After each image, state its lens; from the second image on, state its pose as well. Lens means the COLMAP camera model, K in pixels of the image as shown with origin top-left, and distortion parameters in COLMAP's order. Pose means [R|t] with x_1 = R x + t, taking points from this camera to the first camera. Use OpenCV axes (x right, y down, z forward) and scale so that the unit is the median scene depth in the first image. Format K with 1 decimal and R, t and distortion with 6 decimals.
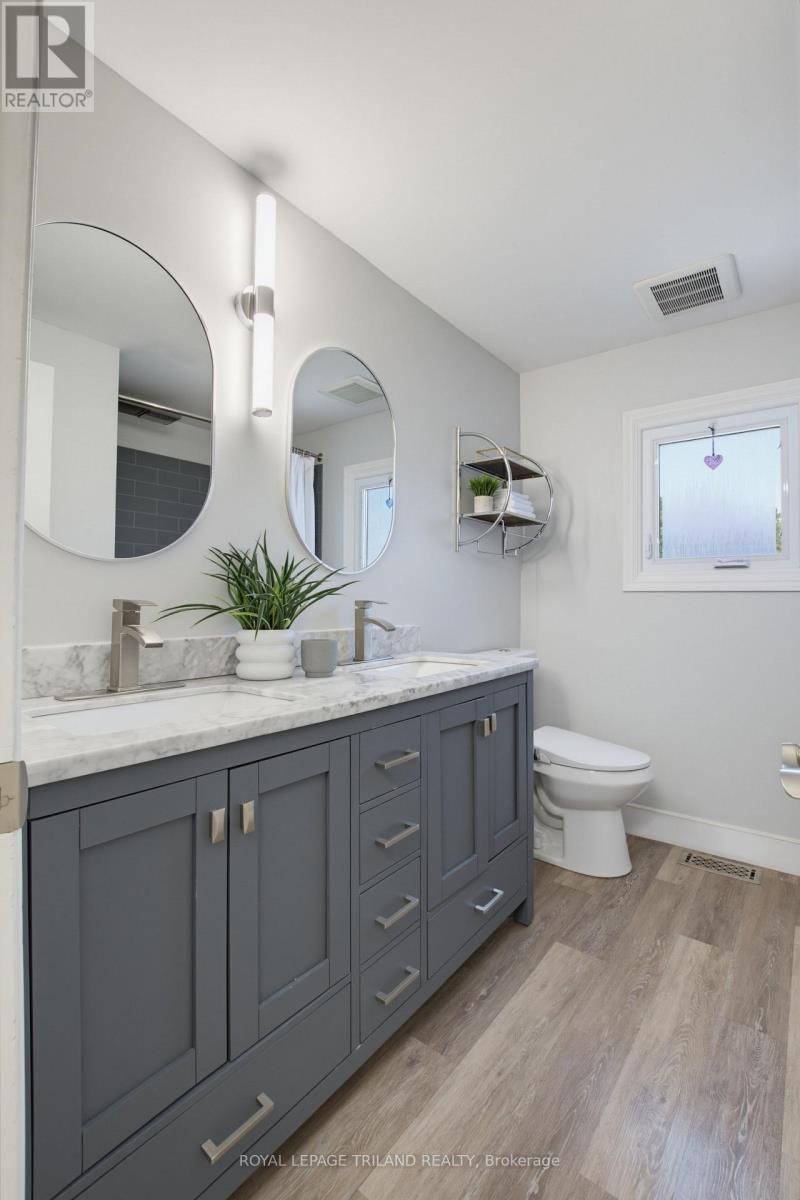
lens RADIAL K [[541.4, 0, 404.8], [0, 541.4, 601.9], [0, 0, 1]] dist [-0.016118, -0.000269]
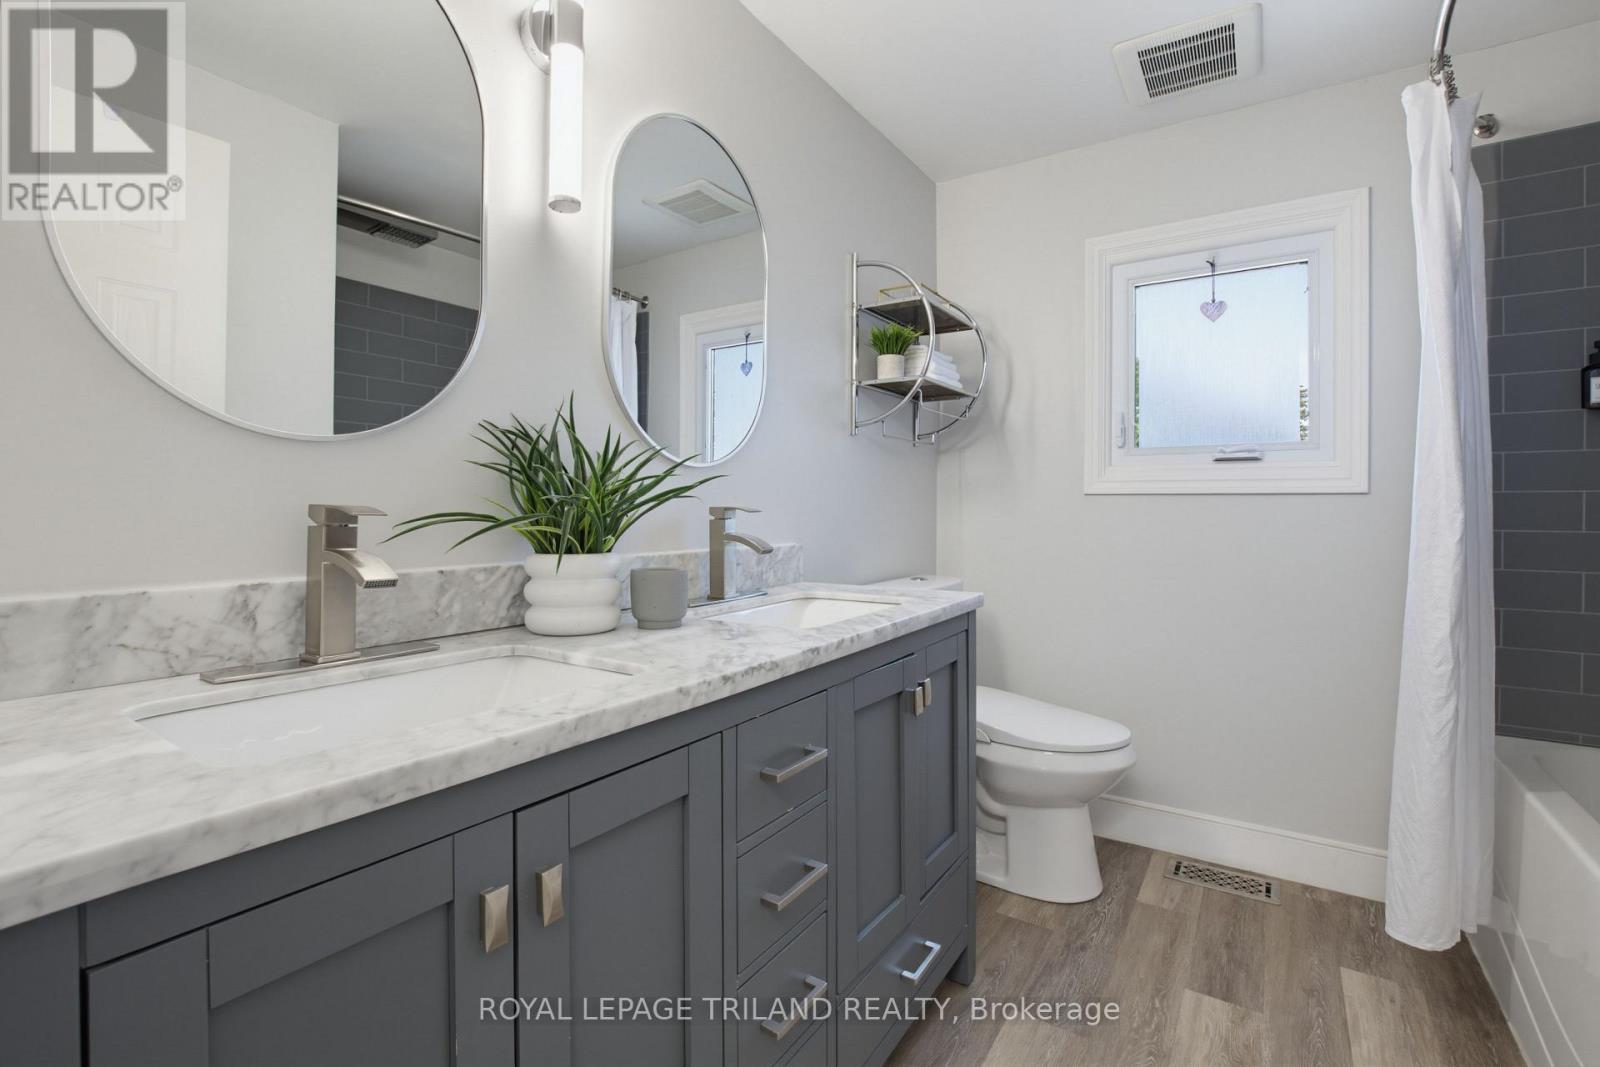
lens RADIAL K [[721.9, 0, 807.6], [0, 721.9, 519.7], [0, 0, 1]] dist [-0.016118, -0.000269]
pose [[0.997099, -0.002831, 0.076069, -0.040340], [0.001821, 0.999909, 0.013345, 0.001364], [-0.076099, -0.013168, 0.997013, 0.121546]]
